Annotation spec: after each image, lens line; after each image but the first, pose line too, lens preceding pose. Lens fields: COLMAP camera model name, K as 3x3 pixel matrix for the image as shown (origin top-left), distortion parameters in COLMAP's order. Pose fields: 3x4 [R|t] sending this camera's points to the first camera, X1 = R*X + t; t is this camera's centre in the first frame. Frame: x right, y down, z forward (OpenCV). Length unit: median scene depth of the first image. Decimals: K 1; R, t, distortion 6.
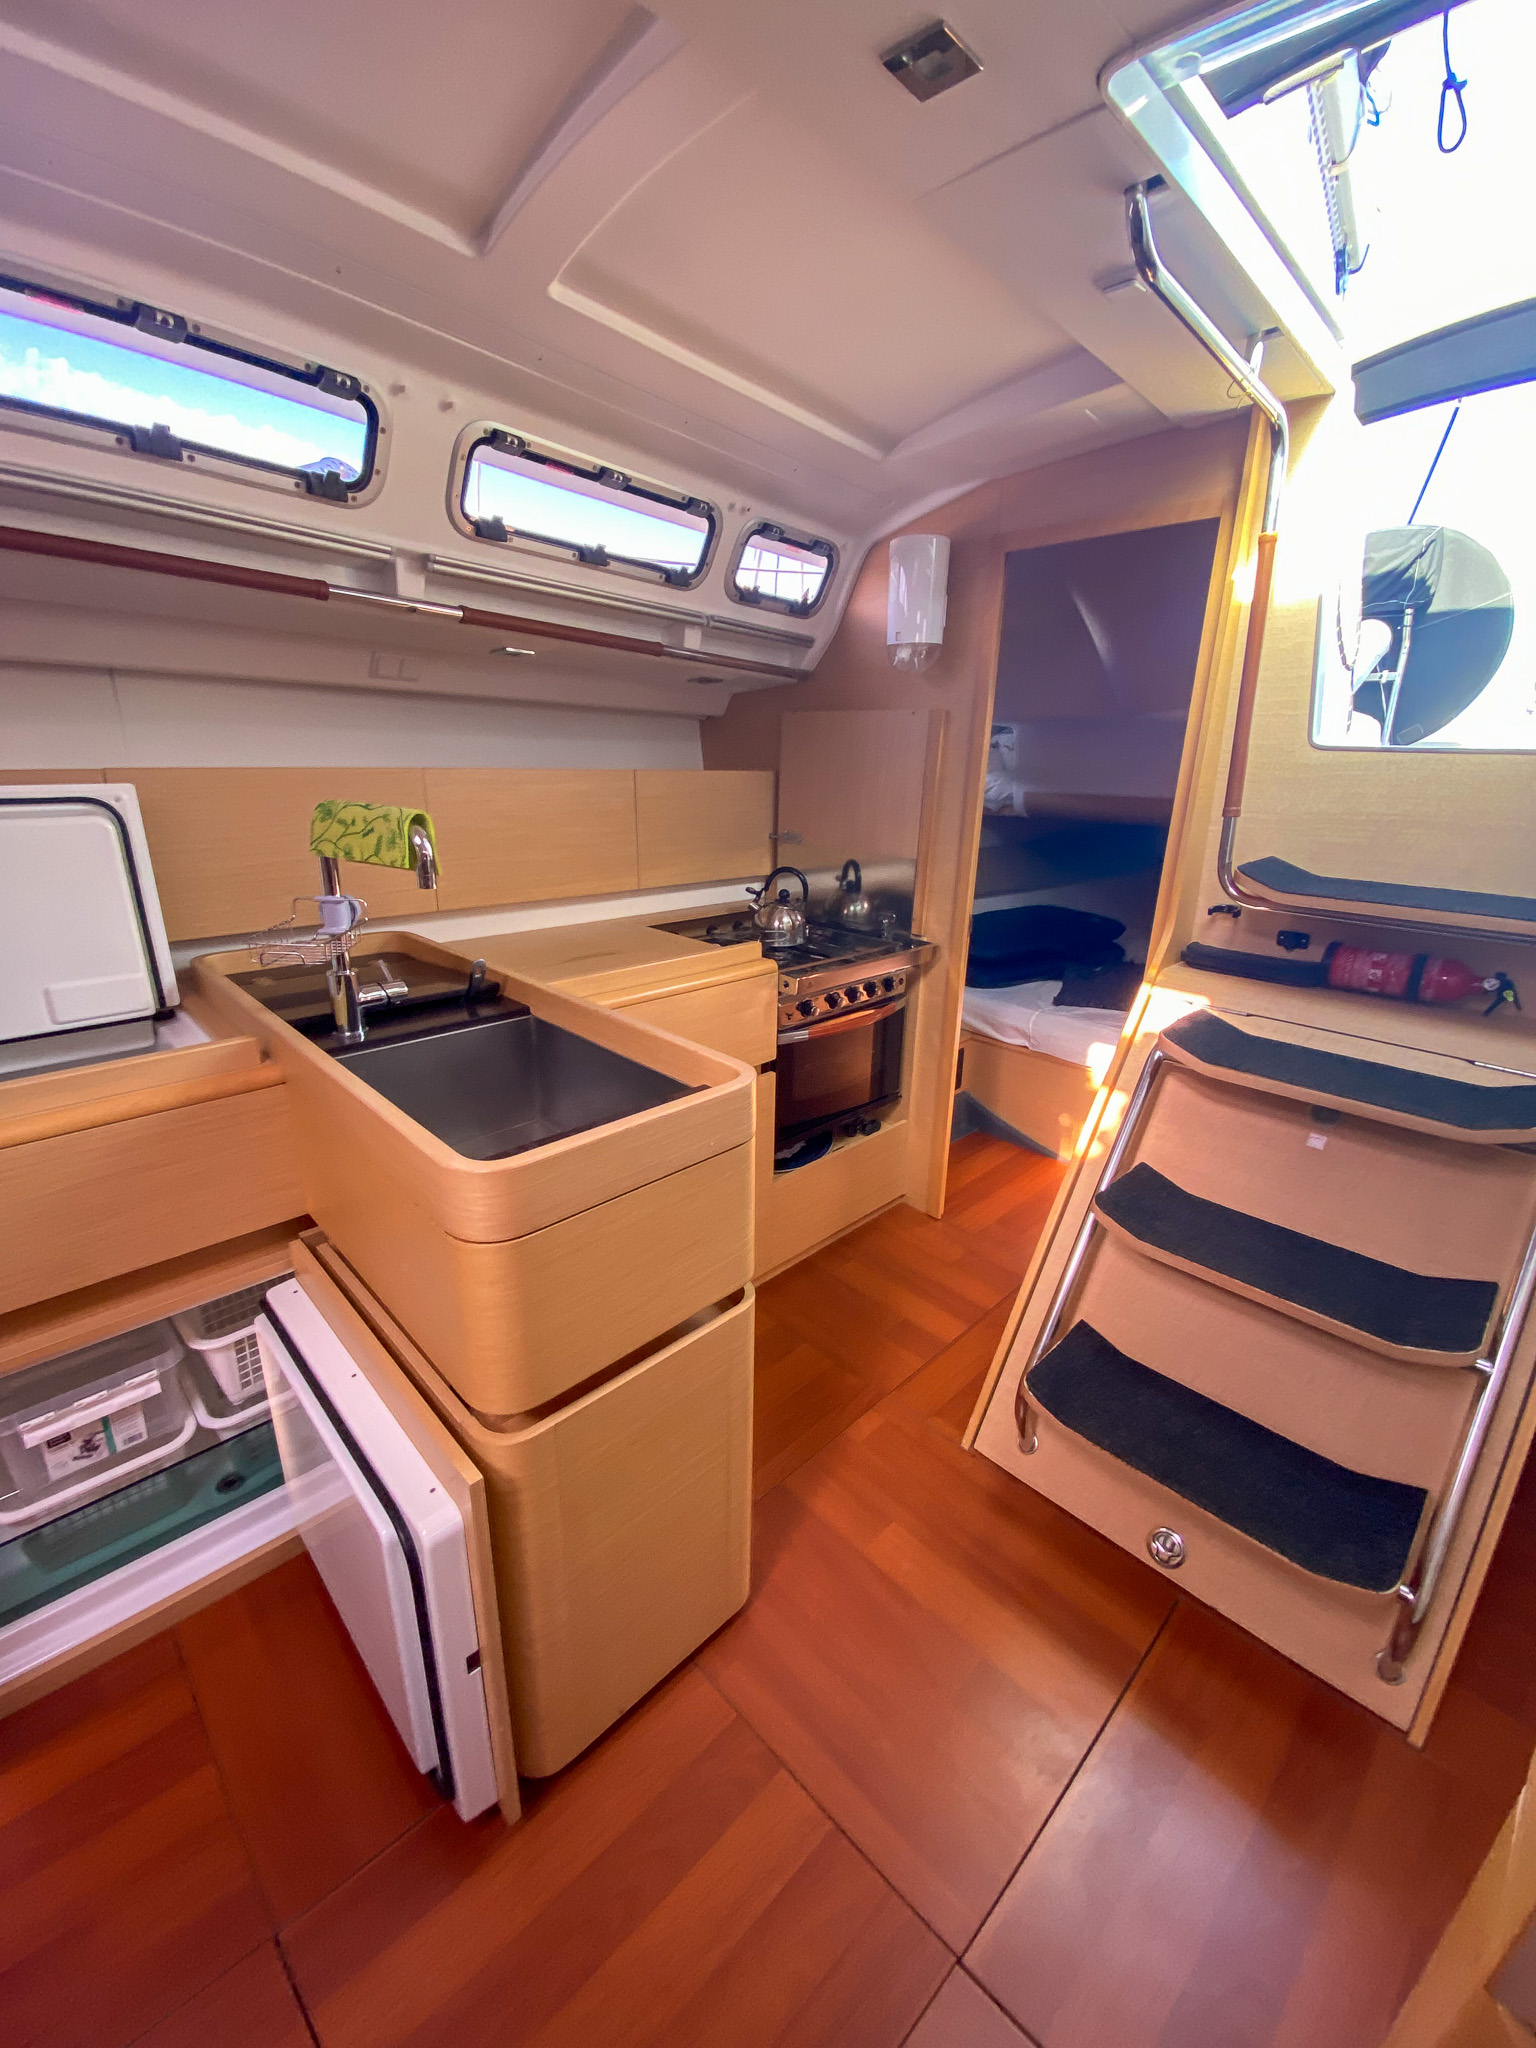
lens RADIAL K [[846.1, 0, 768.0], [0, 846.1, 1024.0], [0, 0, 1]] dist [0.051245, -0.047729]
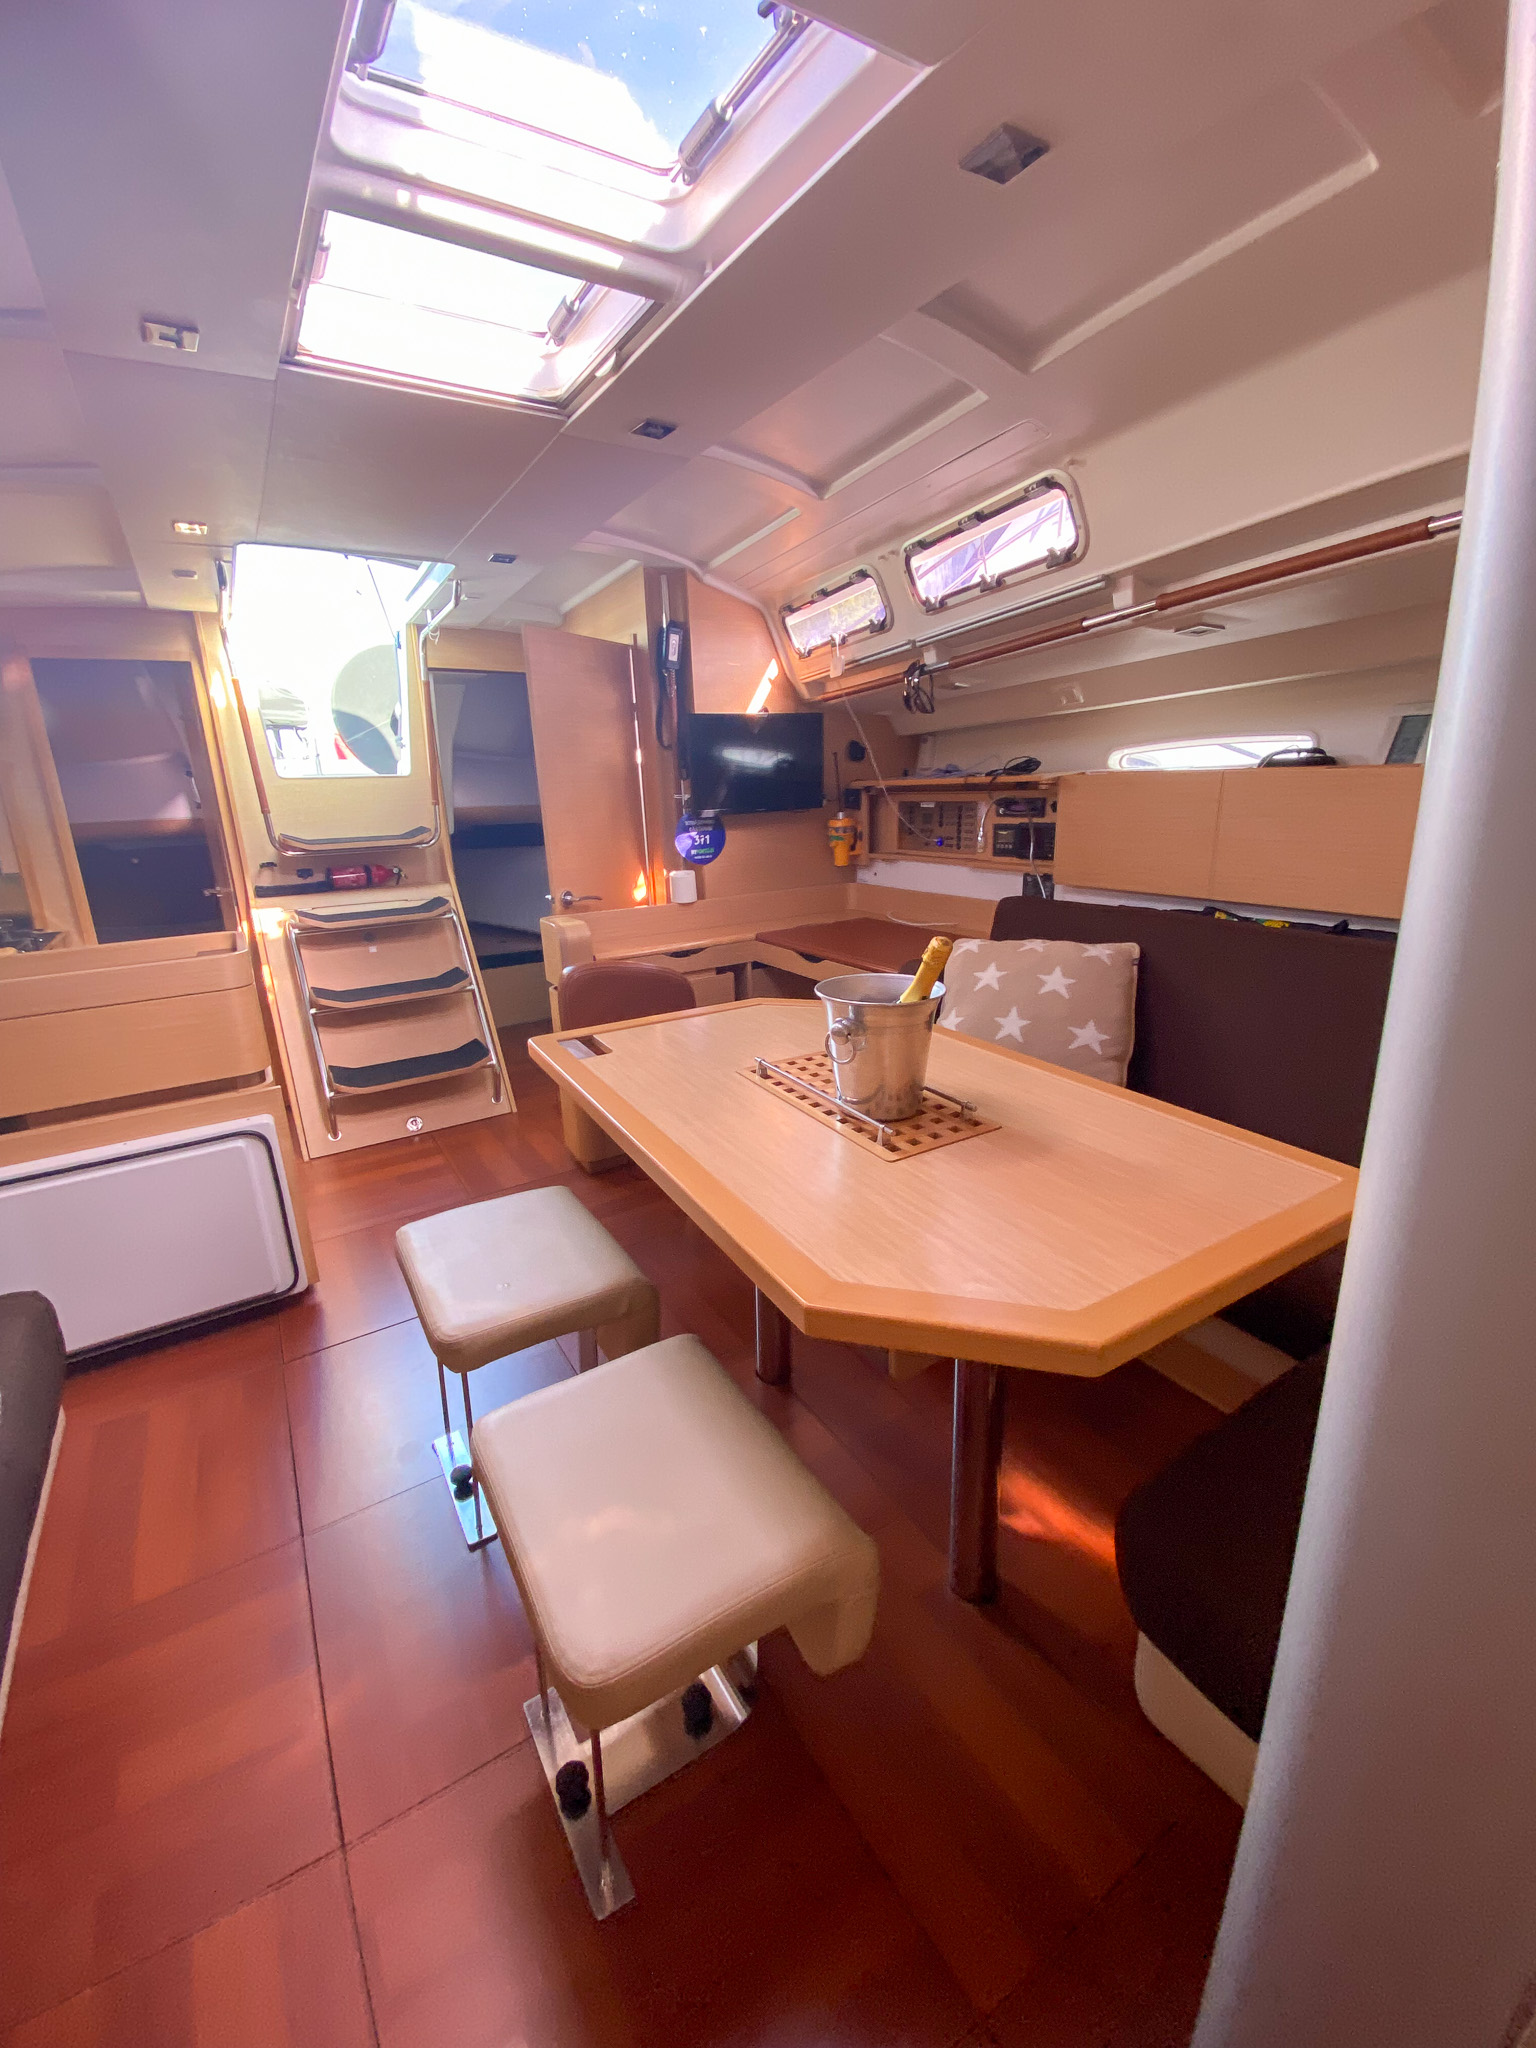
lens RADIAL K [[846.1, 0, 768.0], [0, 846.1, 1024.0], [0, 0, 1]] dist [0.051245, -0.047729]
pose [[0.212307, -0.299225, 0.930263, -1.131670], [0.330717, 0.917792, 0.219737, 0.144832], [-0.919539, 0.261002, 0.293813, -0.501021]]
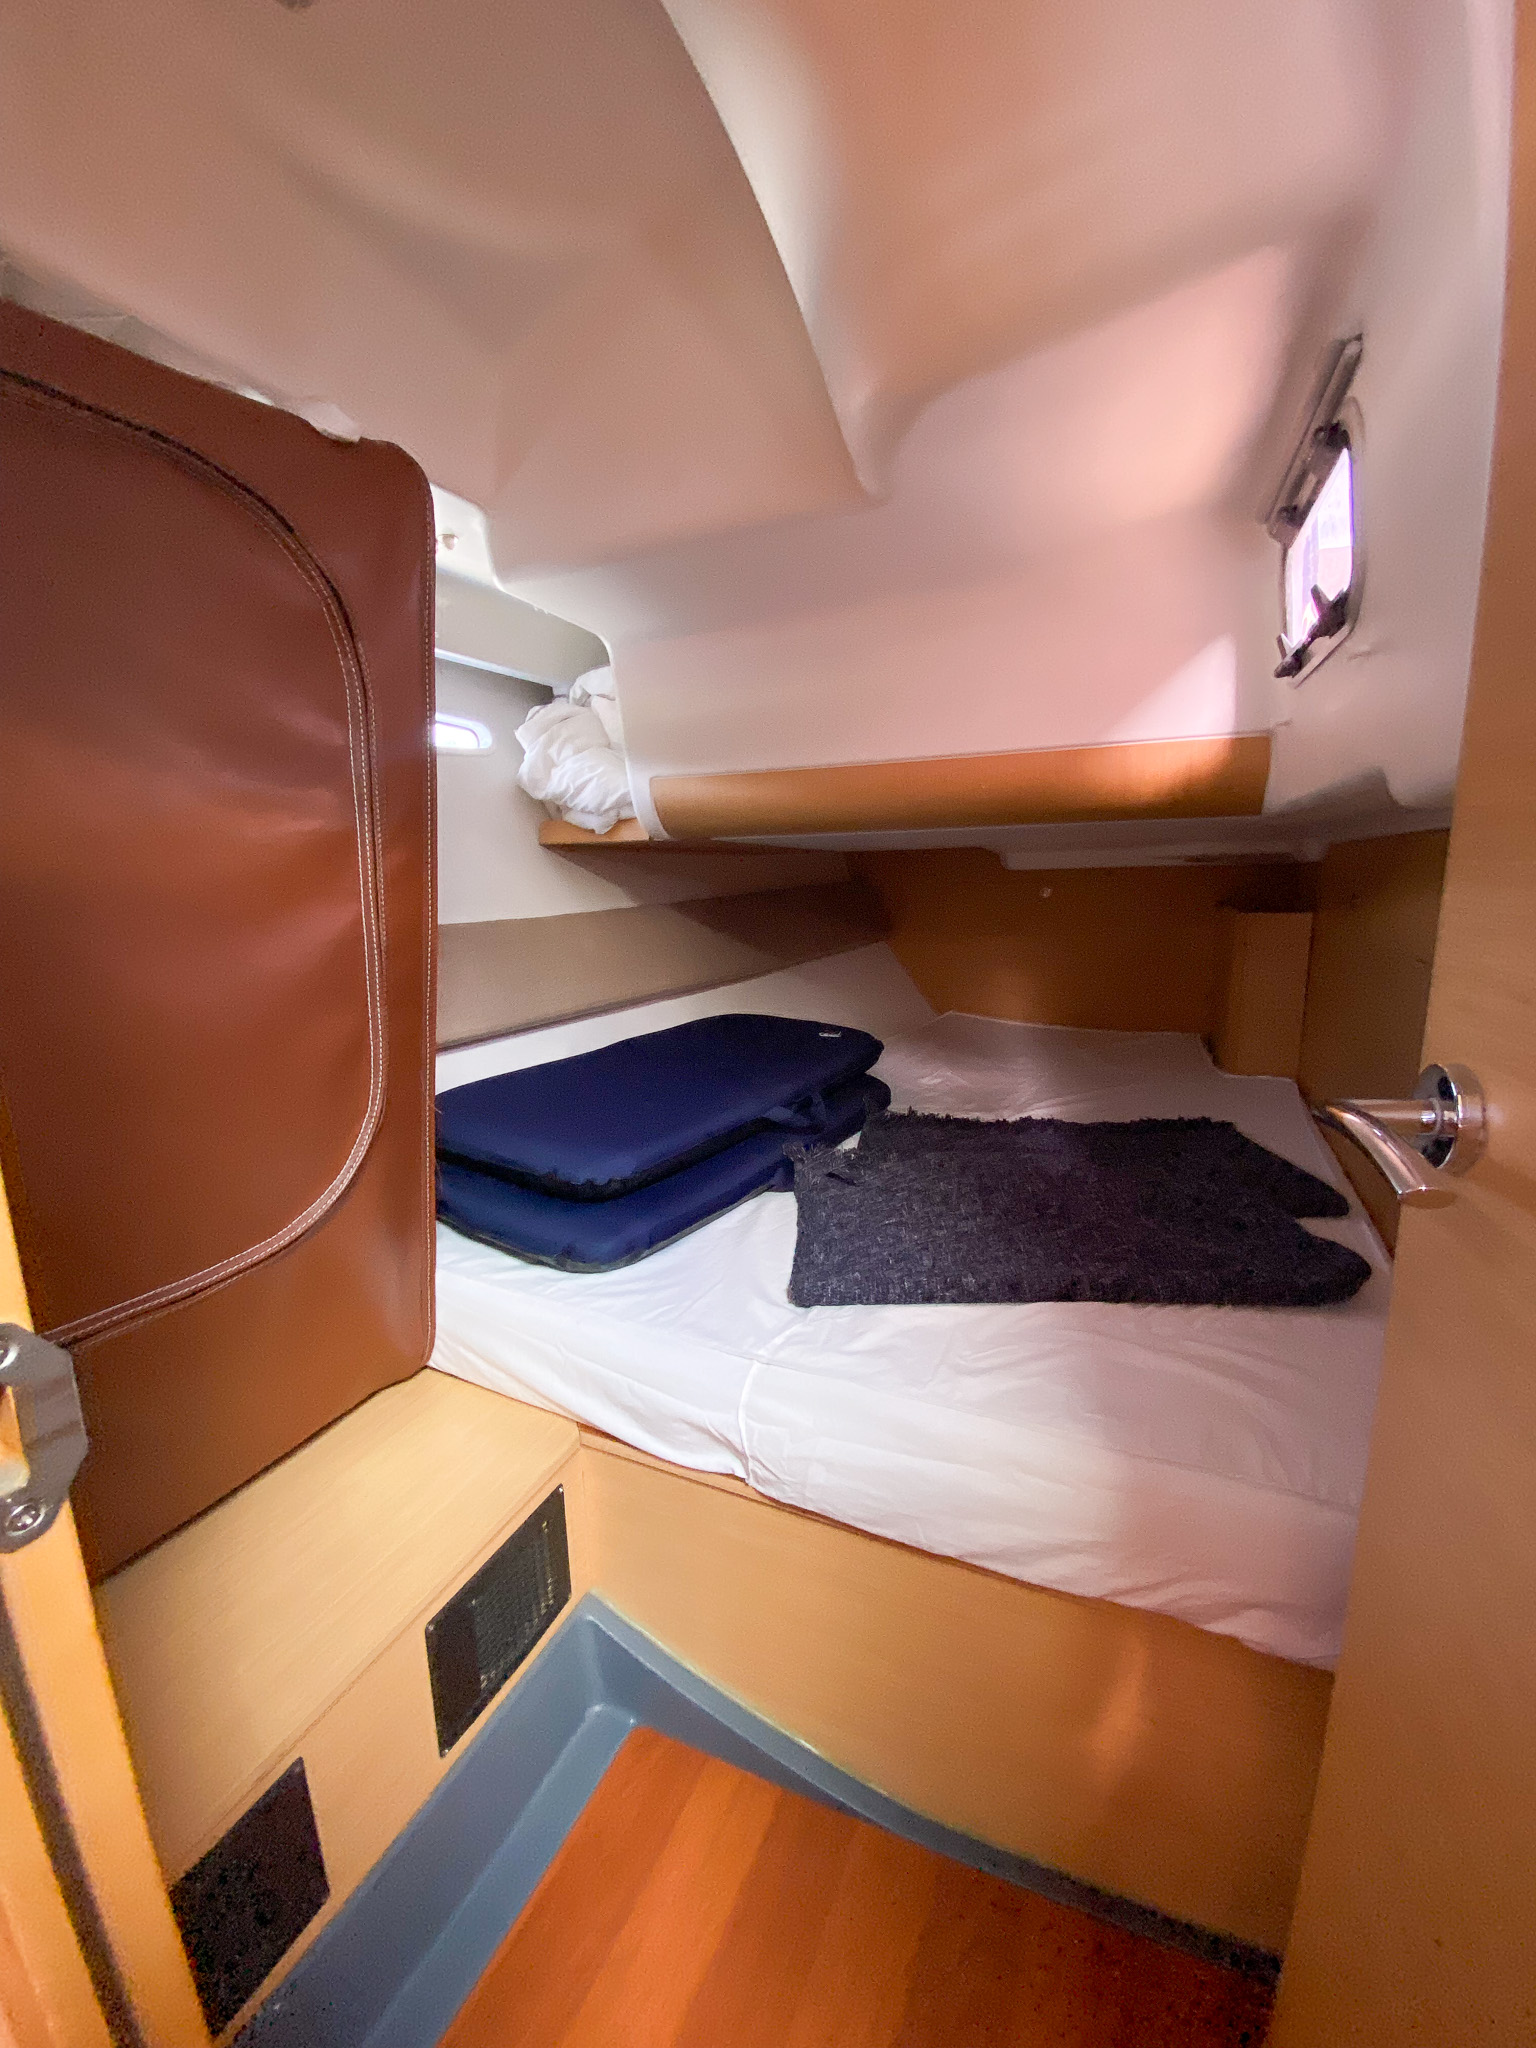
lens RADIAL K [[846.1, 0, 768.0], [0, 846.1, 1024.0], [0, 0, 1]] dist [0.051245, -0.047729]
pose [[0.929361, -0.111159, 0.352039, 0.207401], [0.151423, 0.984464, -0.088895, -0.102649], [-0.336688, 0.135922, 0.931754, 0.637086]]
